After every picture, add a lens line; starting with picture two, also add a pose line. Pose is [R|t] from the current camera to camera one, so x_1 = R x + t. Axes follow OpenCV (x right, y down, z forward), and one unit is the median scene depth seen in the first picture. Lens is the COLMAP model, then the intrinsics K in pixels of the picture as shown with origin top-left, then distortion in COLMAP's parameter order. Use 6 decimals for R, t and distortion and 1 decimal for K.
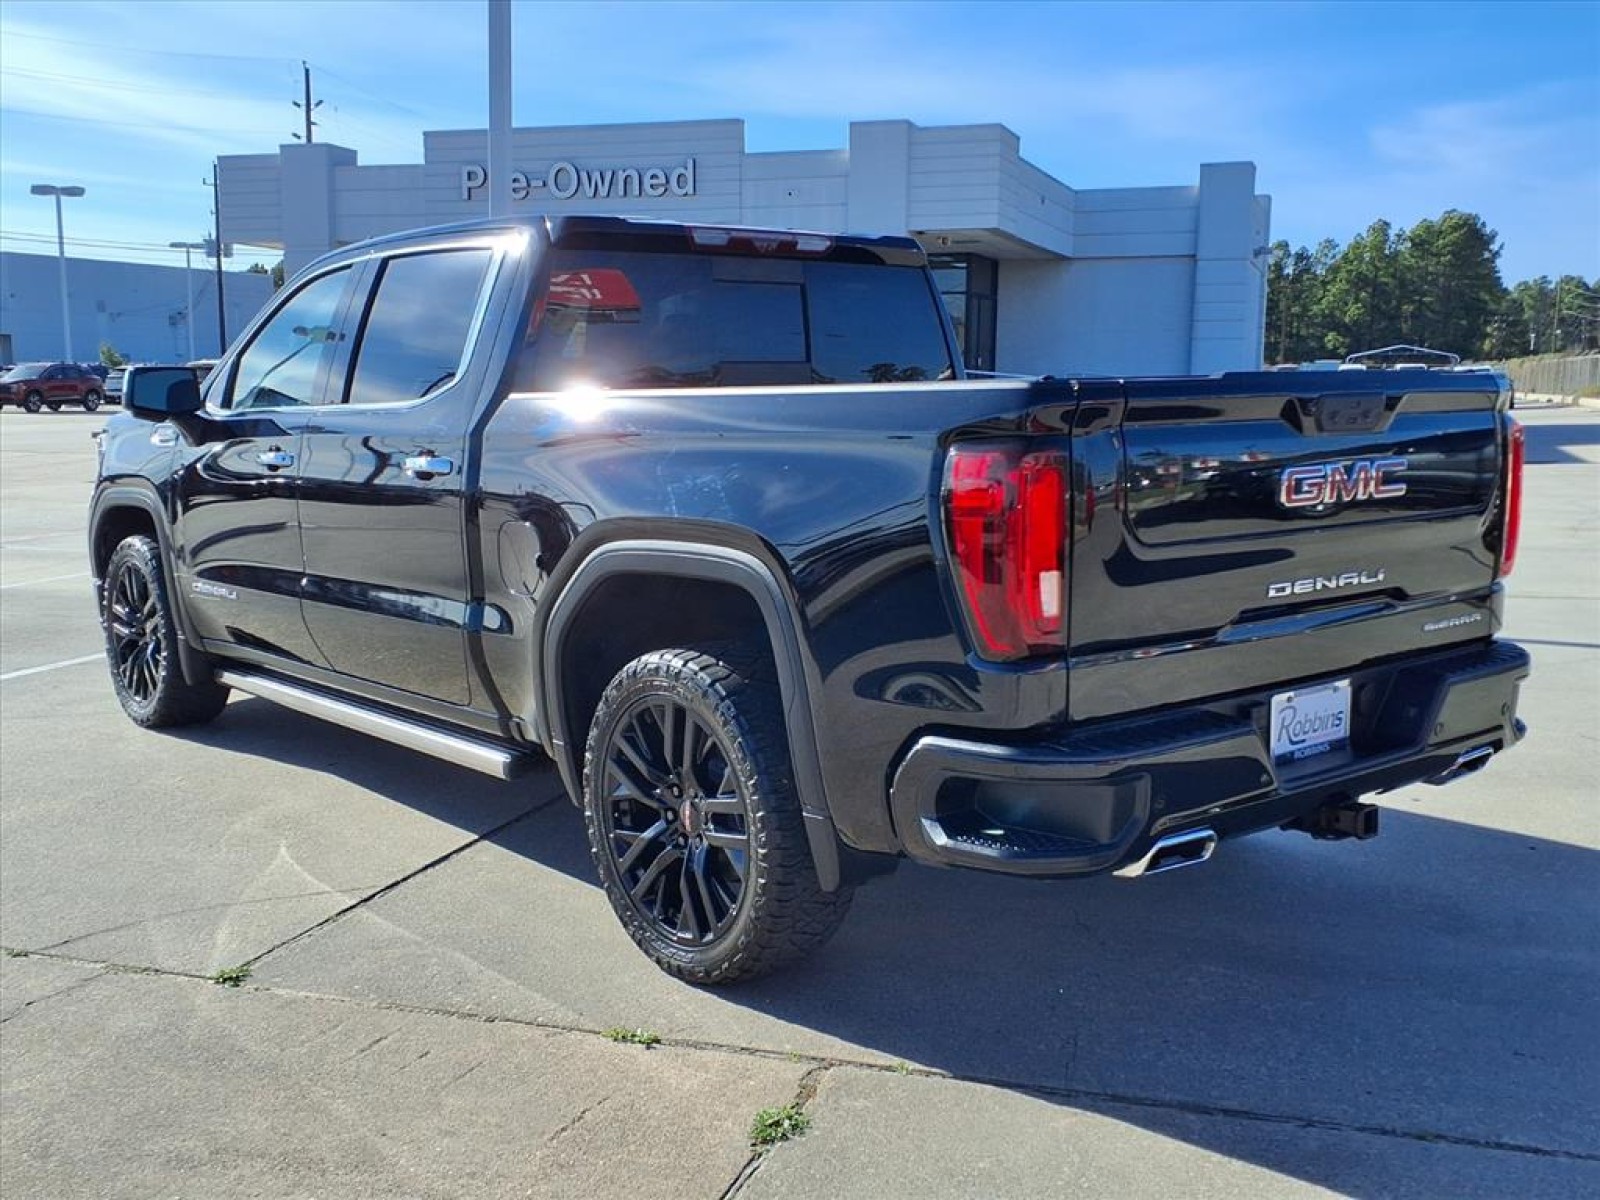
lens RADIAL K [[1623.5, 0, 800.0], [0, 1623.5, 600.0], [0, 0, 1]] dist [0.001645, 0.015601]
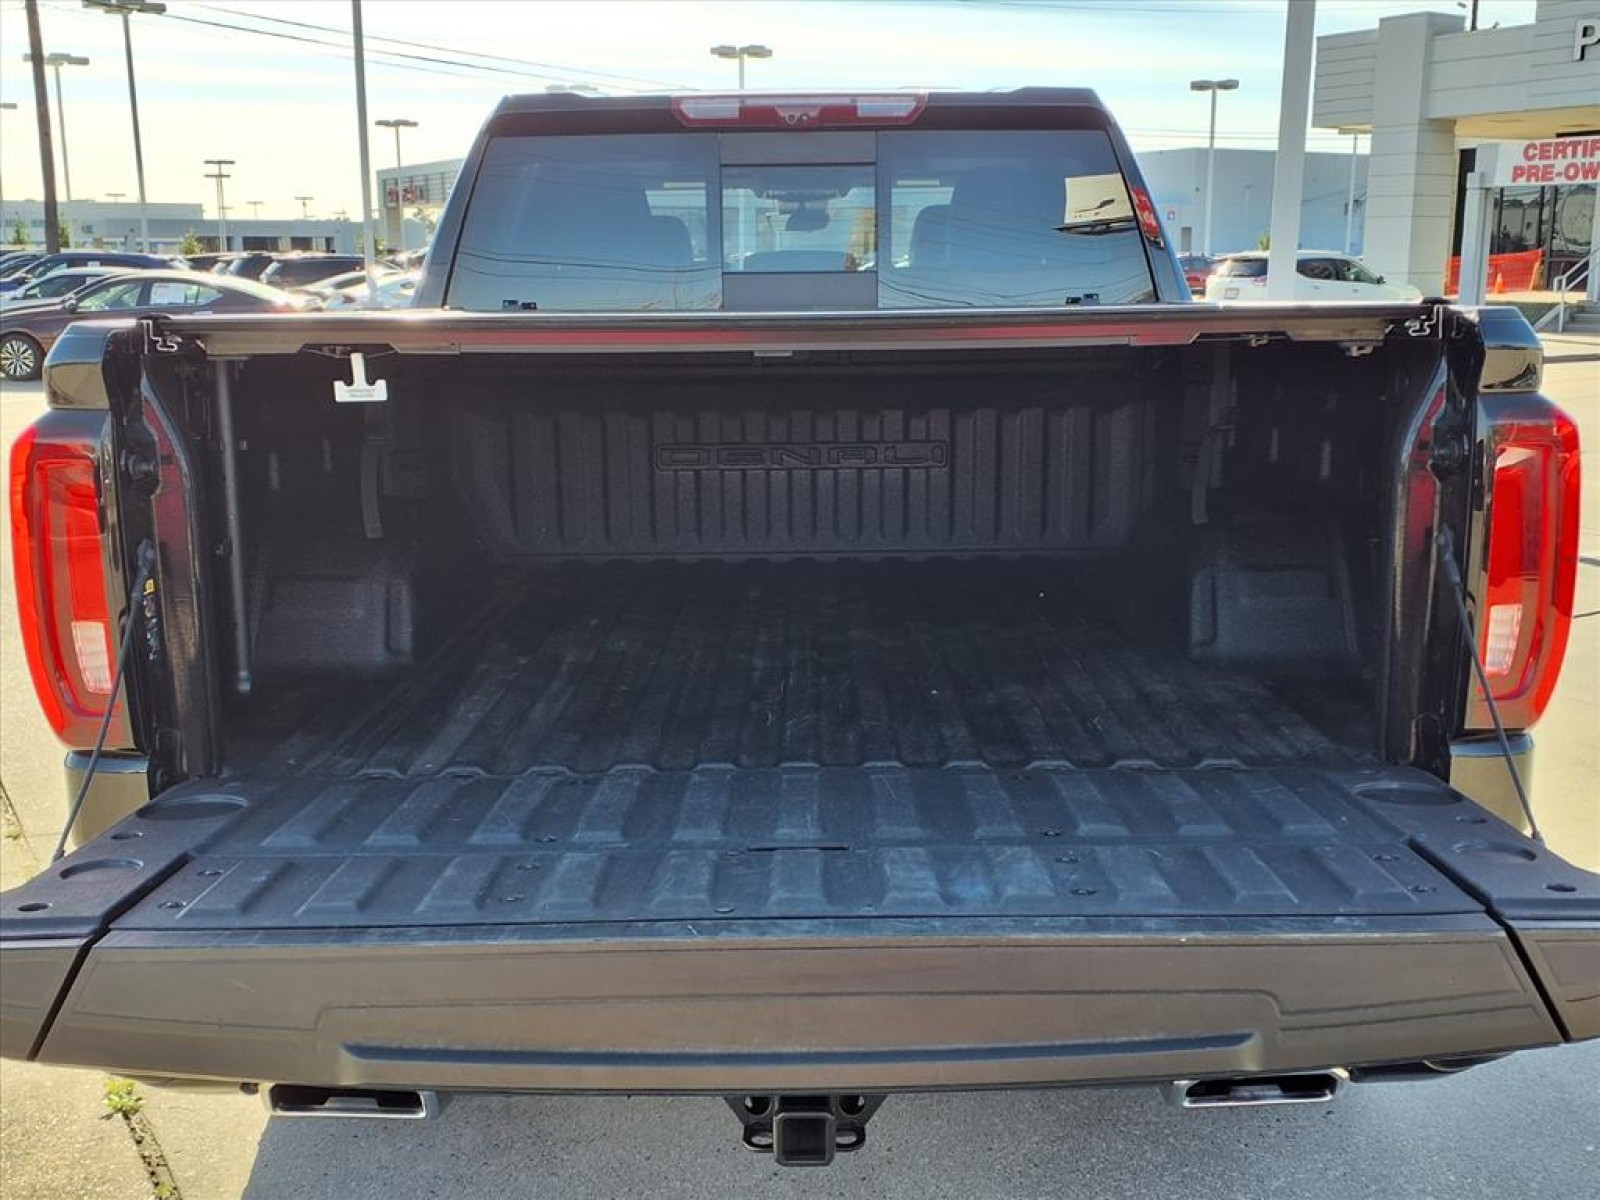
lens RADIAL K [[1623.5, 0, 800.0], [0, 1623.5, 600.0], [0, 0, 1]] dist [0.001645, 0.015601]
pose [[0.772668, 0.121091, -0.623154, 0.476533], [-0.078828, 0.992343, 0.095090, -0.068391], [0.629896, -0.024351, 0.776297, 0.419706]]
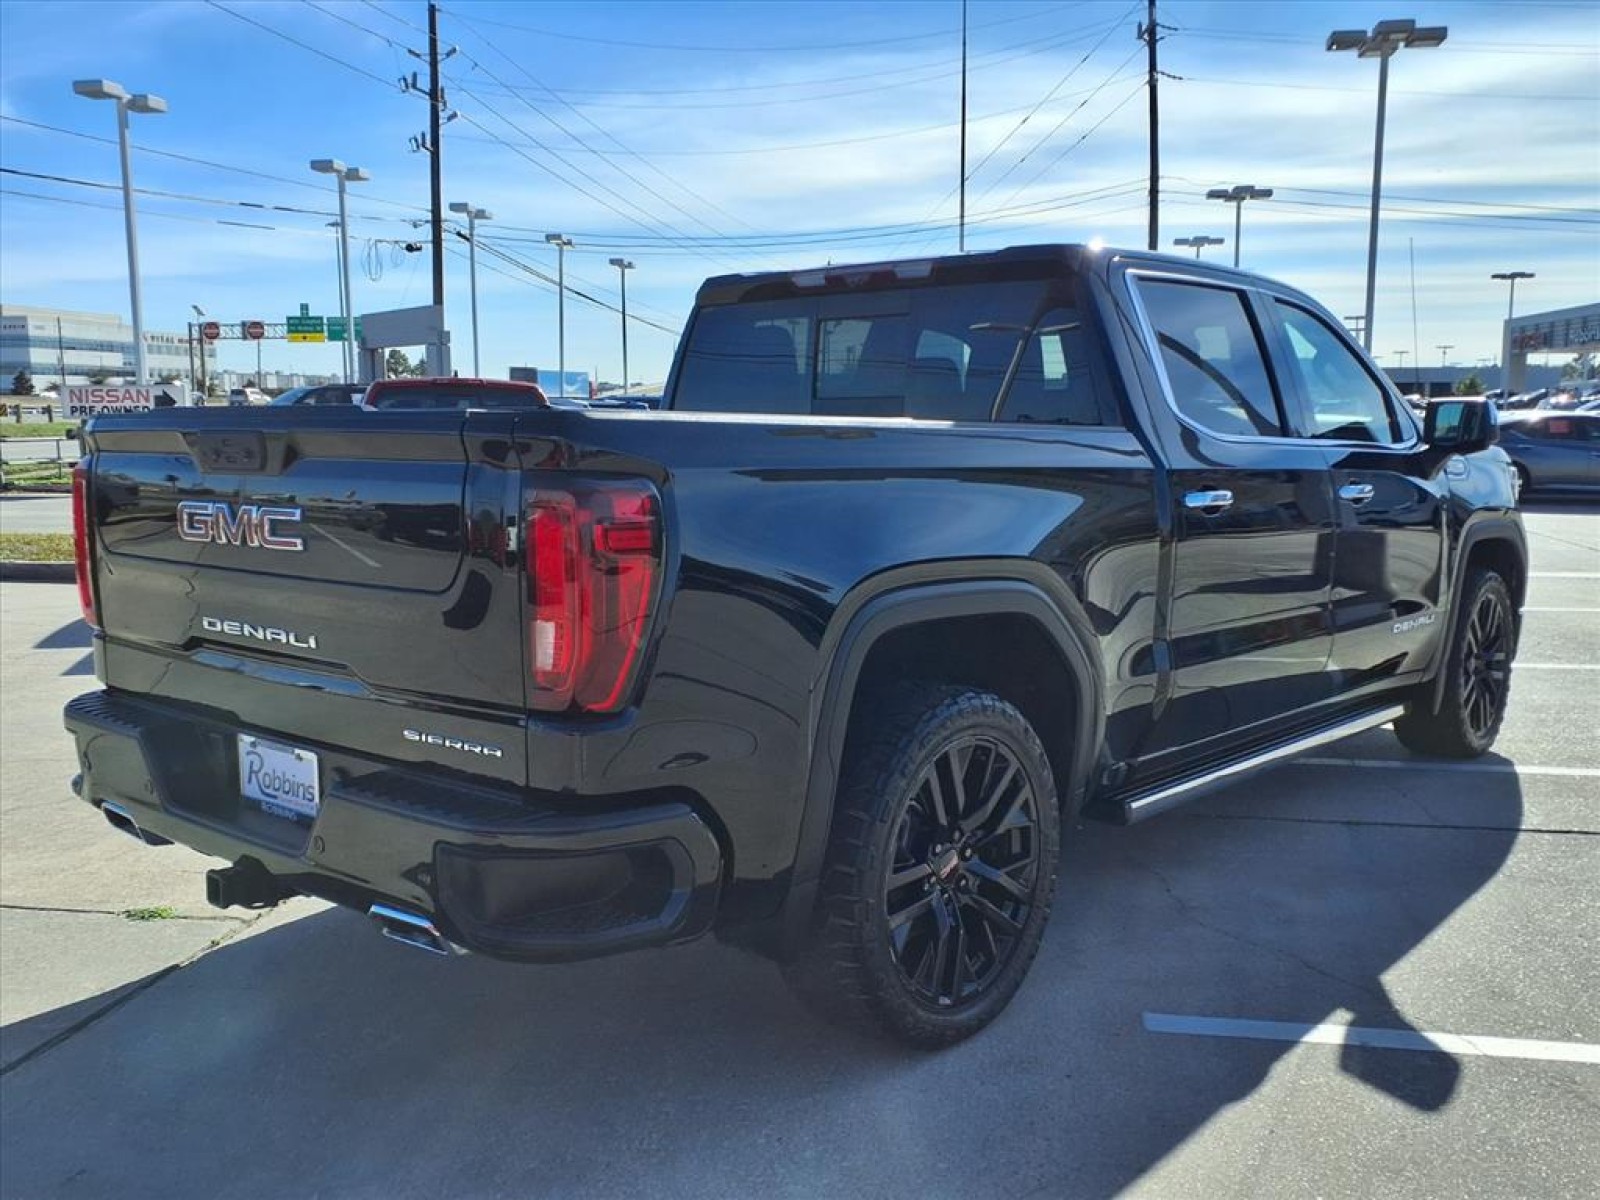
lens RADIAL K [[1437.2, 0, 800.0], [0, 1437.2, 600.0], [0, 0, 1]] dist [0.013262, 0.007660]
pose [[0.187144, 0.124383, -0.974426, 0.859950], [-0.131913, 0.986149, 0.100545, -0.110877], [0.973435, 0.109723, 0.200960, 0.820788]]
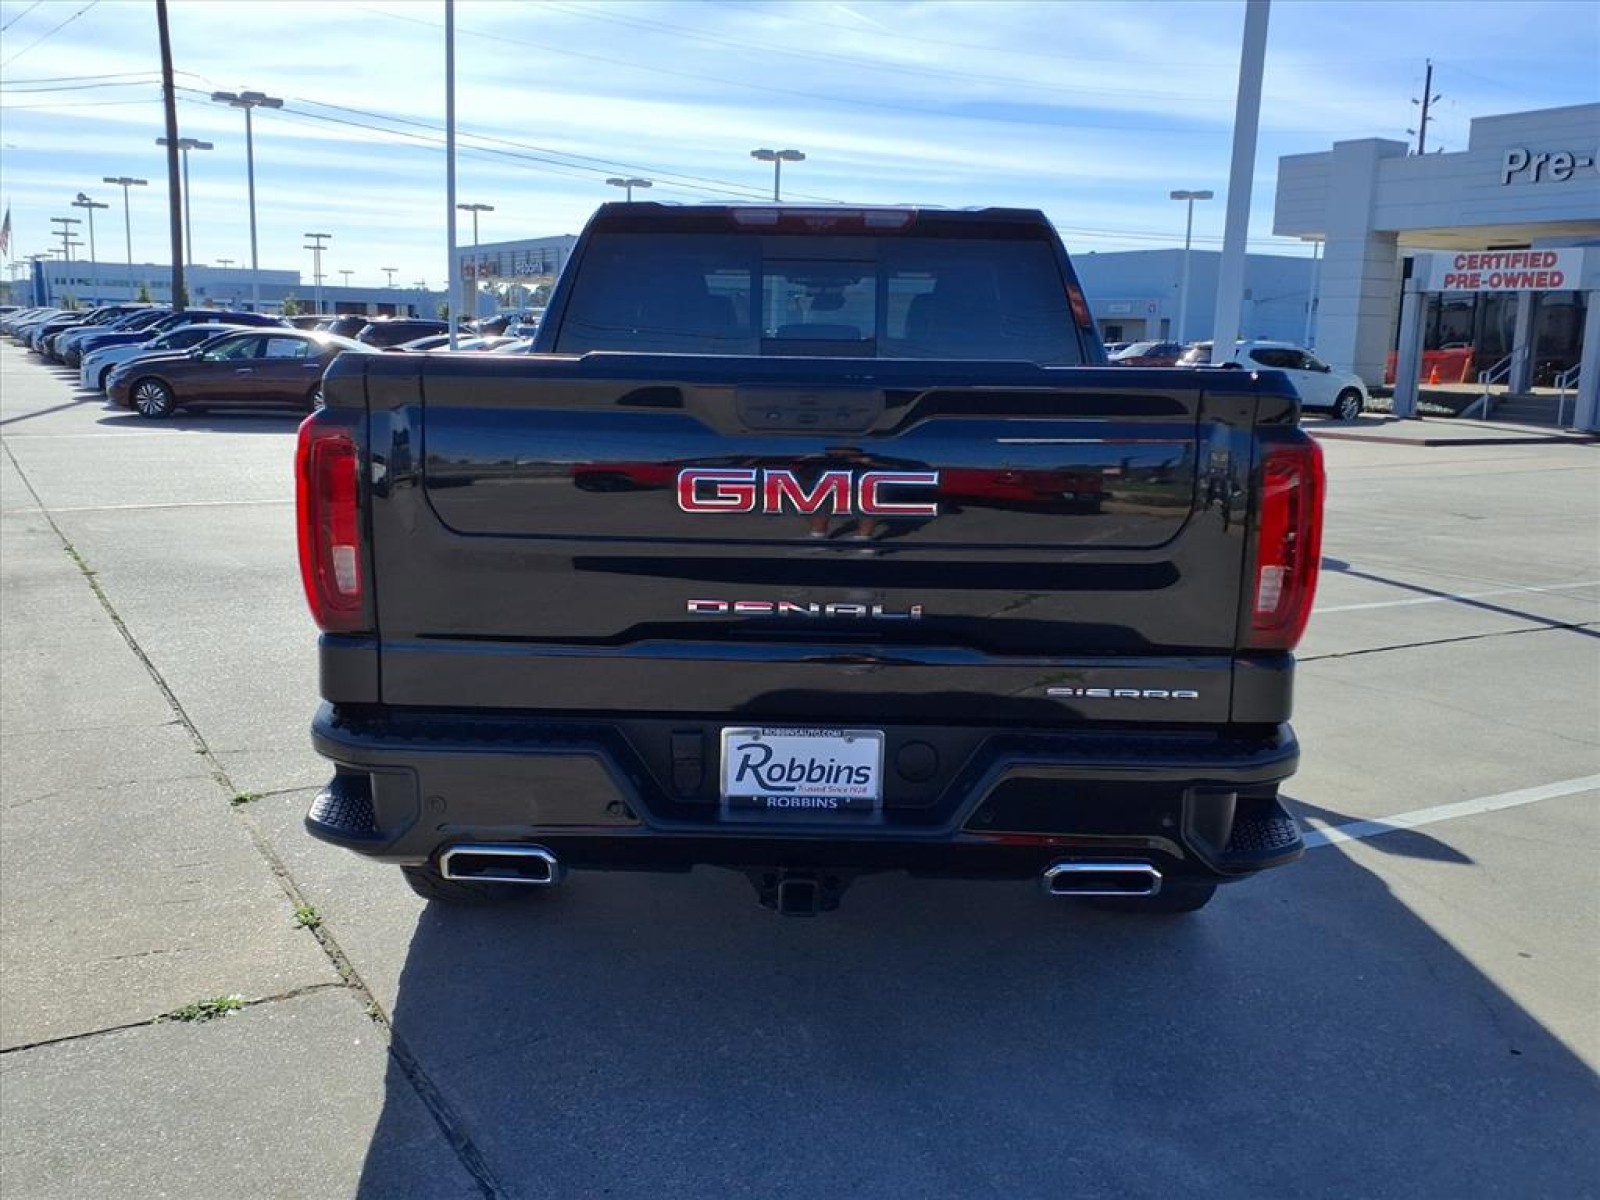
lens RADIAL K [[1437.2, 0, 800.0], [0, 1437.2, 600.0], [0, 0, 1]] dist [0.013262, 0.007660]
pose [[0.762140, 0.130204, -0.634184, 0.573238], [-0.110483, 0.991356, 0.070759, -0.048115], [0.637915, 0.016138, 0.769937, 0.309451]]
